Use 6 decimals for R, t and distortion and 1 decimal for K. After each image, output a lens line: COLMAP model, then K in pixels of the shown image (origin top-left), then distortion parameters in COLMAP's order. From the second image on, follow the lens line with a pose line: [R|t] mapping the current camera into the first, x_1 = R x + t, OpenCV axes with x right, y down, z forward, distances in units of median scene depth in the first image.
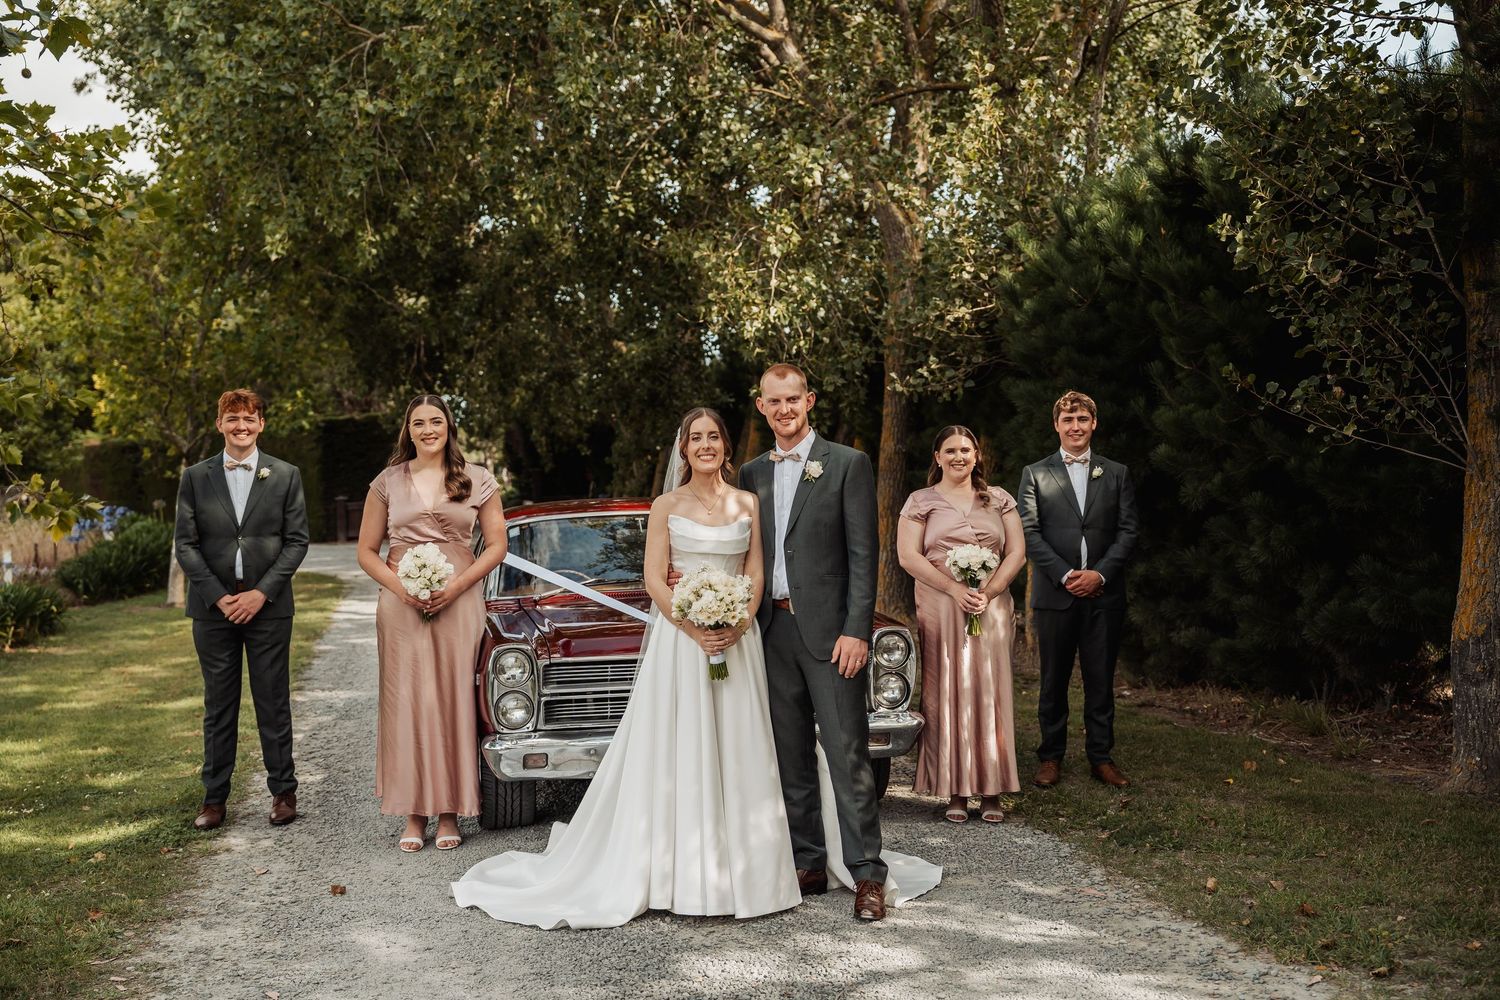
lens RADIAL K [[1753.7, 0, 750.0], [0, 1753.7, 500.0], [0, 0, 1]] dist [0.129950, -0.013780]
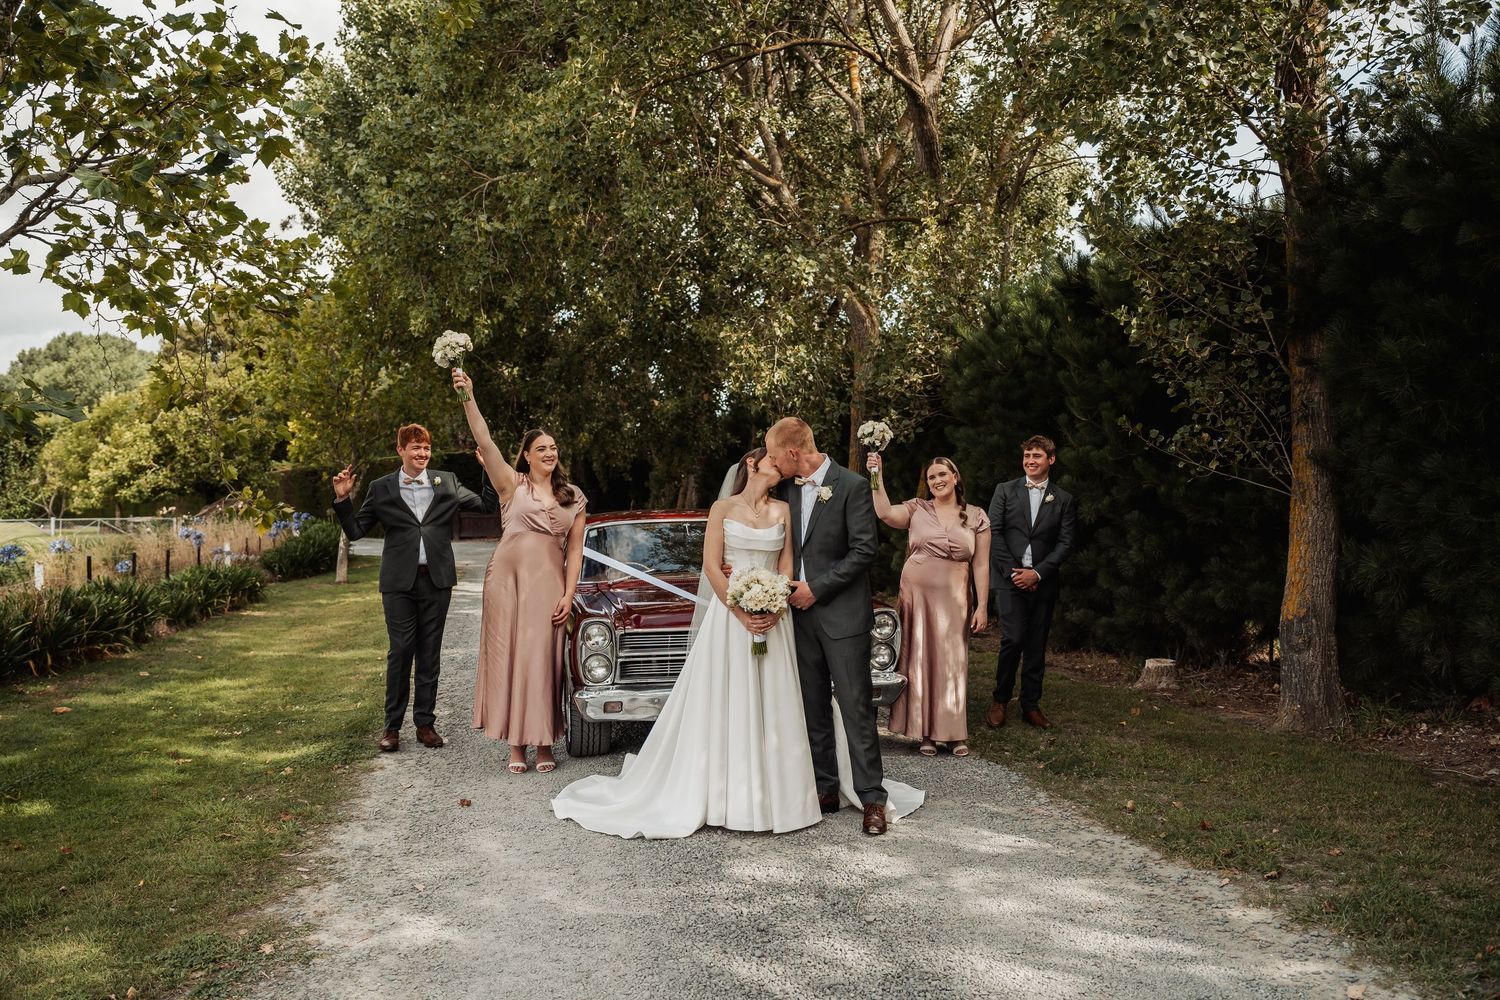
lens RADIAL K [[1227.8, 0, 752.9], [0, 1227.8, 498.8], [0, 0, 1]] dist [-0.019717, 0.000573]
pose [[0.999859, 0.012422, 0.011318, -0.023355], [-0.012271, 0.999836, -0.013293, 0.002966], [-0.011481, 0.013152, 0.999848, 0.064300]]
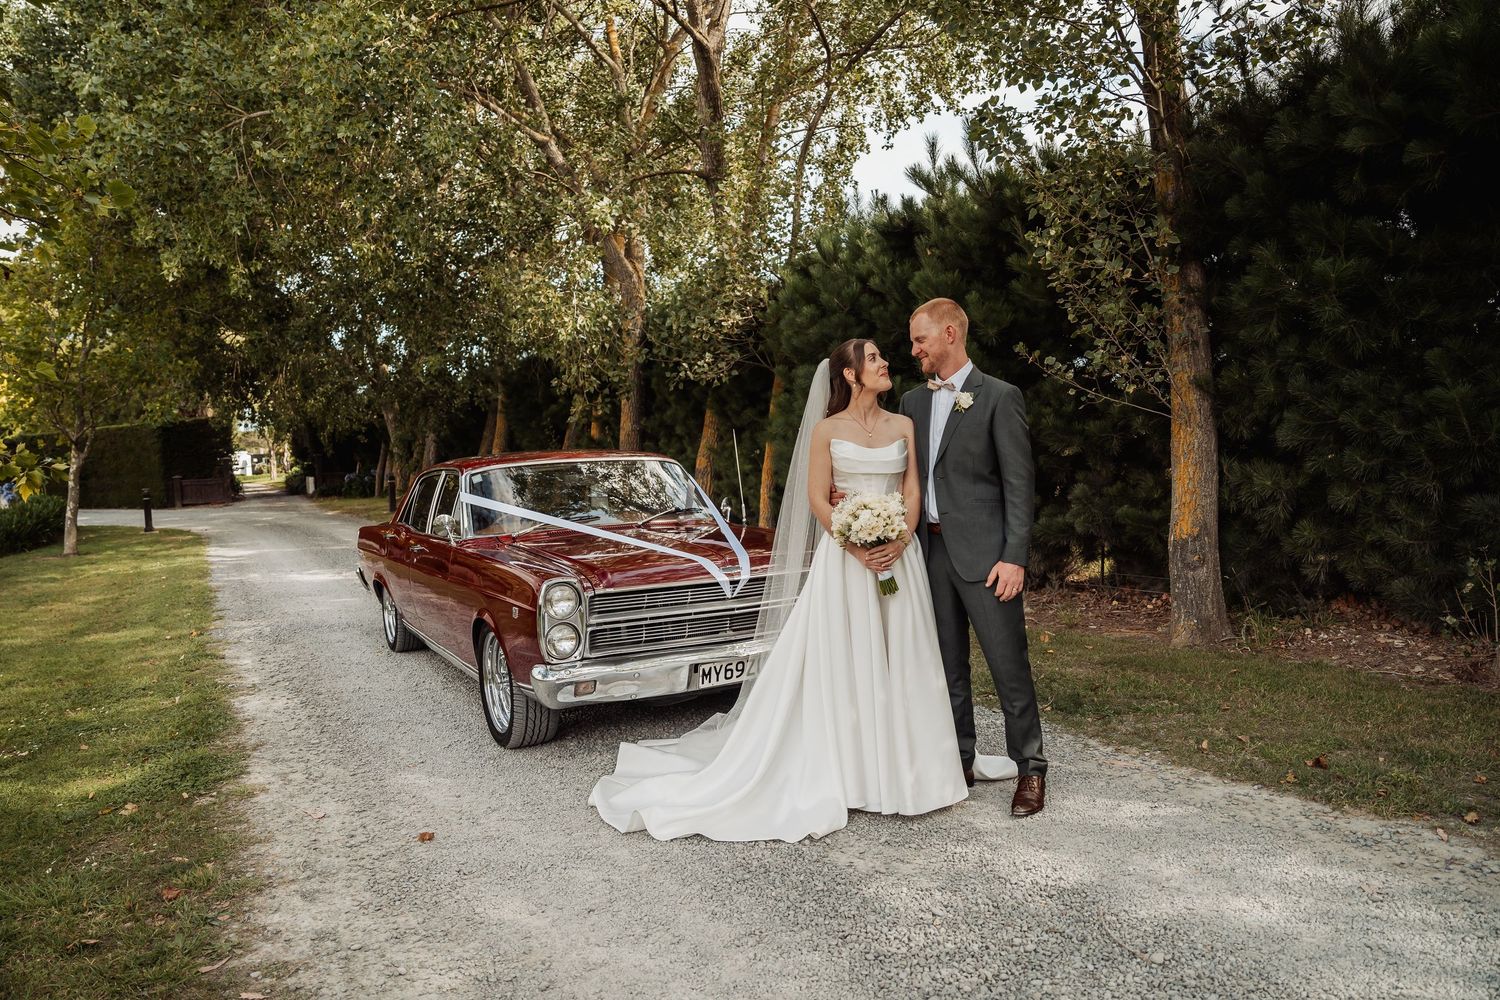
lens RADIAL K [[1060.2, 0, 748.3], [0, 1060.2, 494.1], [0, 0, 1]] dist [-0.088983, 0.090864]
pose [[0.956903, -0.025646, 0.289273, -0.163288], [0.020025, 0.999549, 0.022374, 0.016320], [-0.289716, -0.015617, 0.956985, 0.293318]]
